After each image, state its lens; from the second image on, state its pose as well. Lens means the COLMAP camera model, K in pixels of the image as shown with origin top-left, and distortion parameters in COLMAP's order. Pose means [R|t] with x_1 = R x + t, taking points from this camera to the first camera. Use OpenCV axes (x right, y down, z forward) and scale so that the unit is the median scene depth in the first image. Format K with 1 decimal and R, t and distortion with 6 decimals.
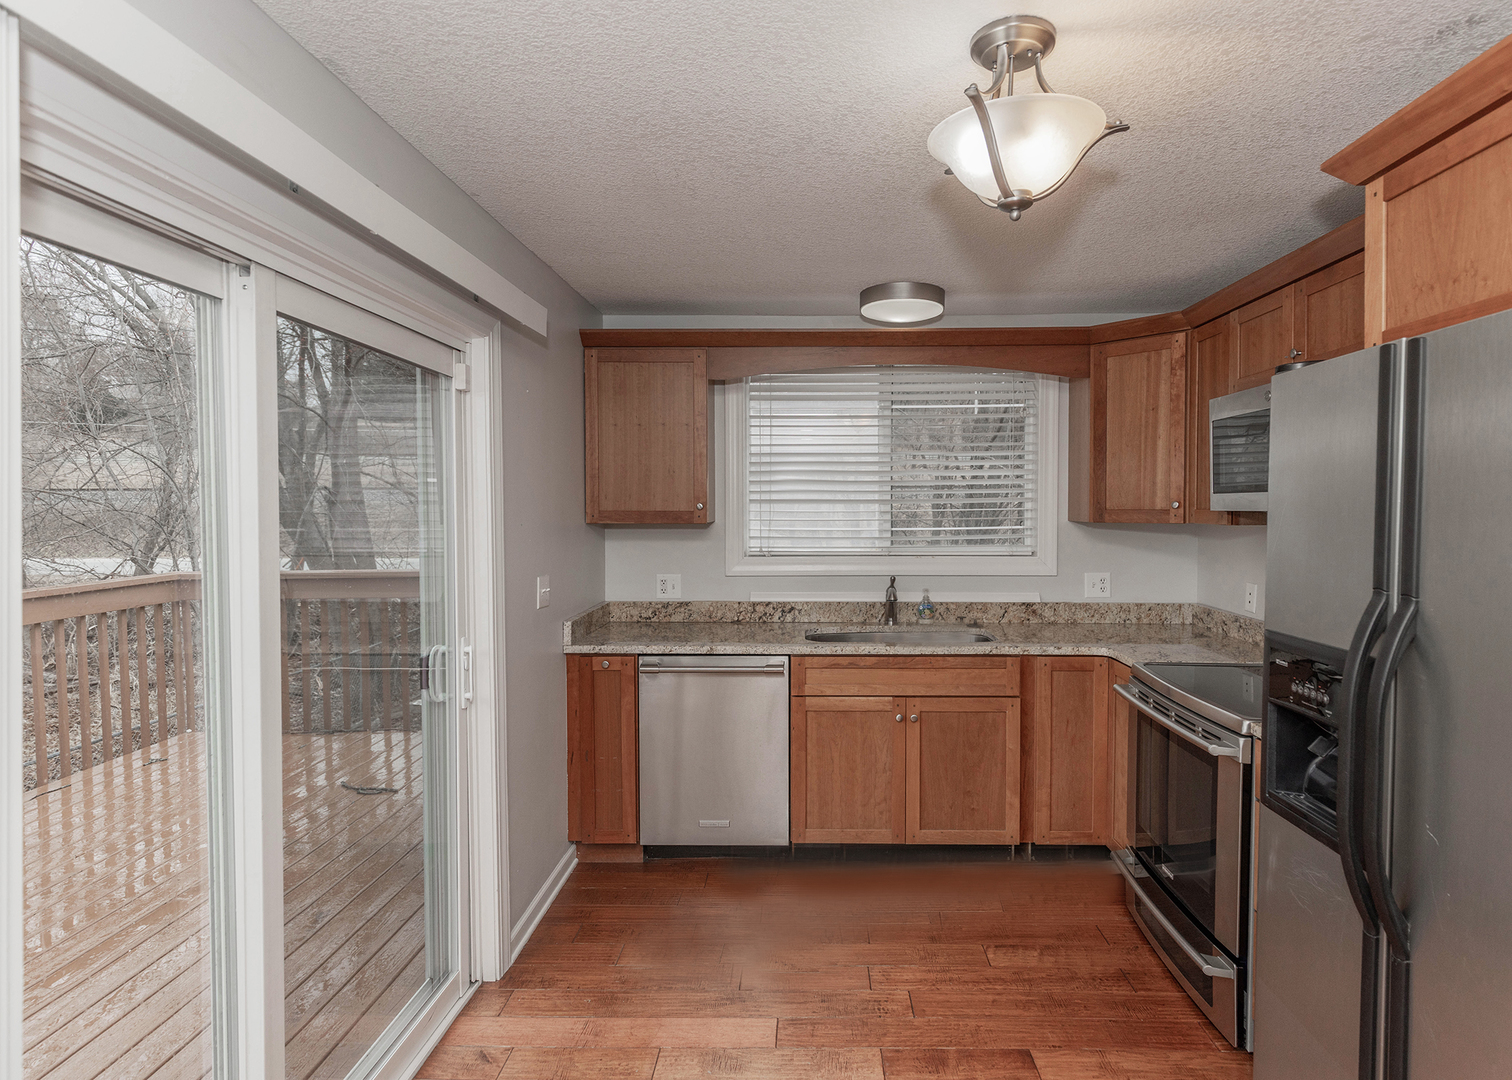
lens RADIAL K [[739.9, 0, 756.0], [0, 739.9, 540.0], [0, 0, 1]] dist [-0.001614, -0.000419]
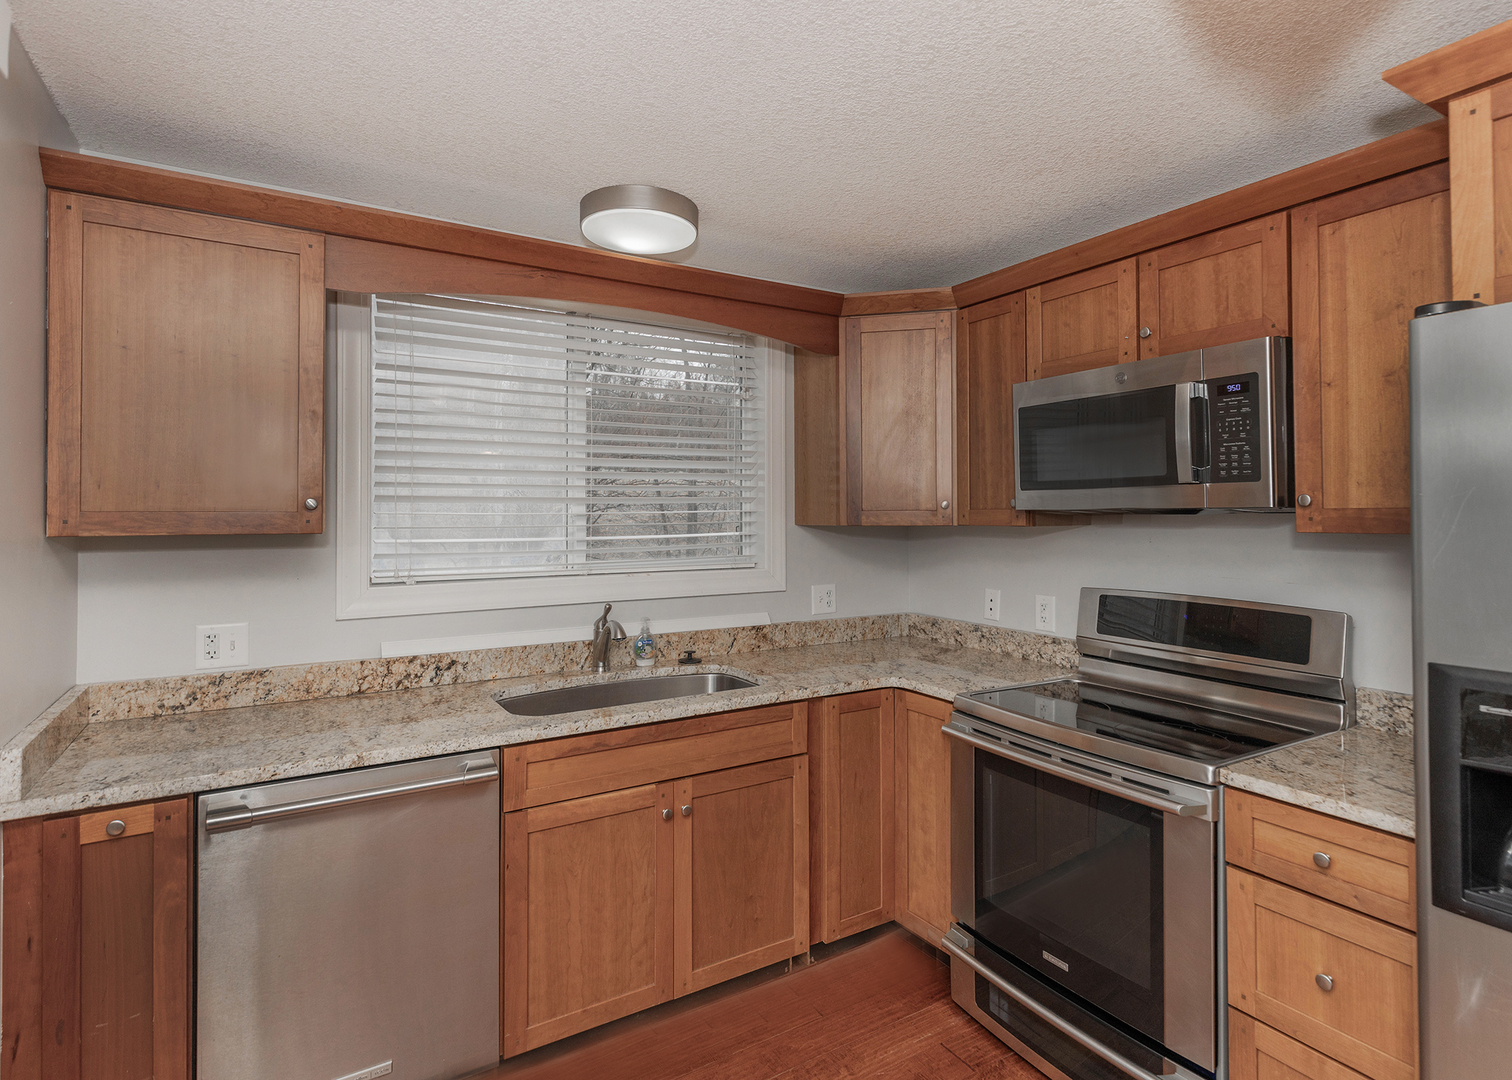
lens RADIAL K [[797.6, 0, 755.4], [0, 797.6, 508.7], [0, 0, 1]] dist [0.008224, -0.000795]
pose [[0.839316, 0.002793, 0.543637, -0.124235], [0.025970, 0.998639, -0.045226, -0.004766], [-0.543024, 0.052077, 0.838101, 0.289276]]
